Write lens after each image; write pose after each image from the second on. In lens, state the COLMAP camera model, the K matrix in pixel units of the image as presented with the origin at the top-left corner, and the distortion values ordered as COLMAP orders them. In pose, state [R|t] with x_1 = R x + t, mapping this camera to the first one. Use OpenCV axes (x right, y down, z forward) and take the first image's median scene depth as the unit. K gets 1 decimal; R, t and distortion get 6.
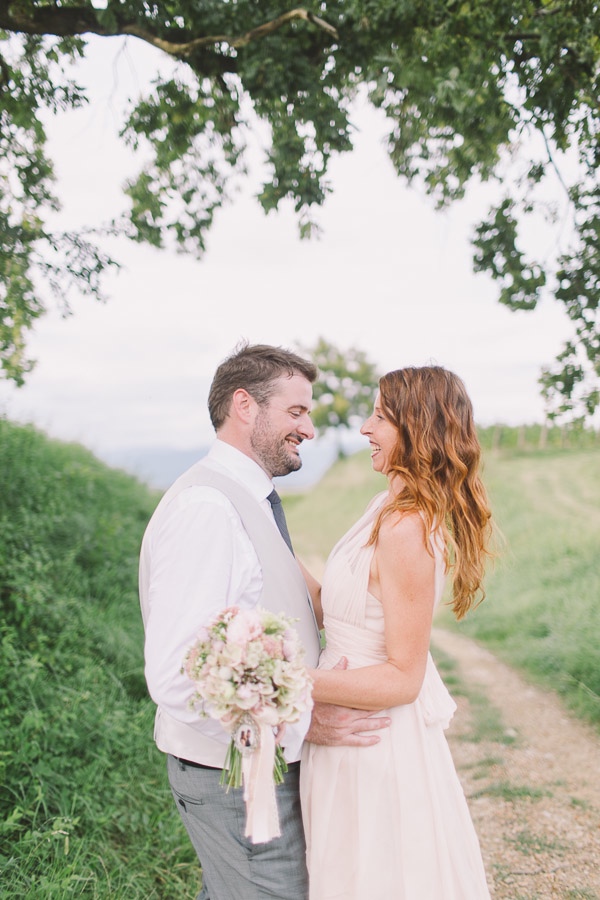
lens RADIAL K [[853.9, 0, 294.0], [0, 853.9, 451.5], [0, 0, 1]] dist [0.002950, 0.003769]
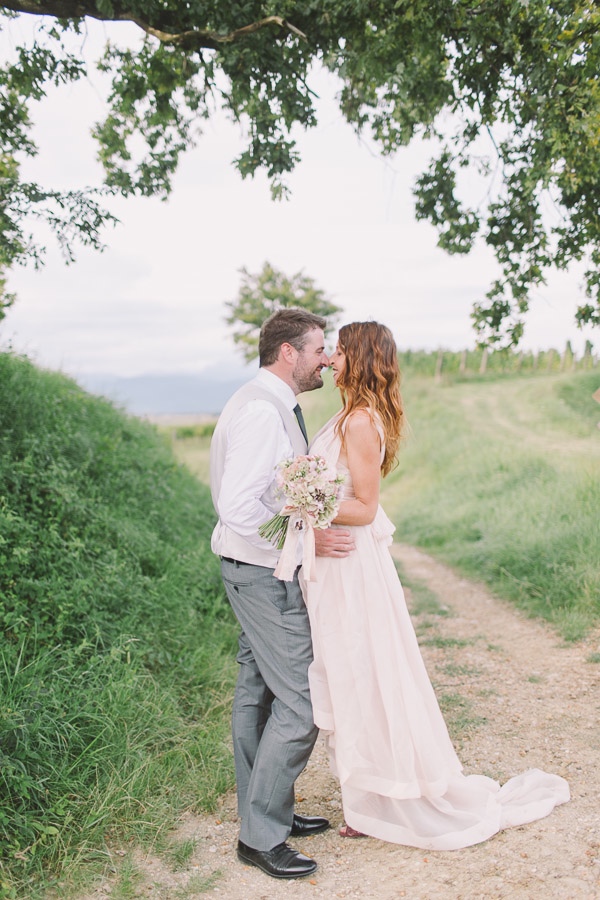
lens RADIAL K [[853.9, 0, 294.0], [0, 853.9, 451.5], [0, 0, 1]] dist [0.002950, 0.003769]
pose [[0.997890, -0.013361, 0.063537, -0.036799], [0.007920, 0.996338, 0.085132, 0.000772], [-0.064442, -0.084449, 0.994342, -0.187720]]
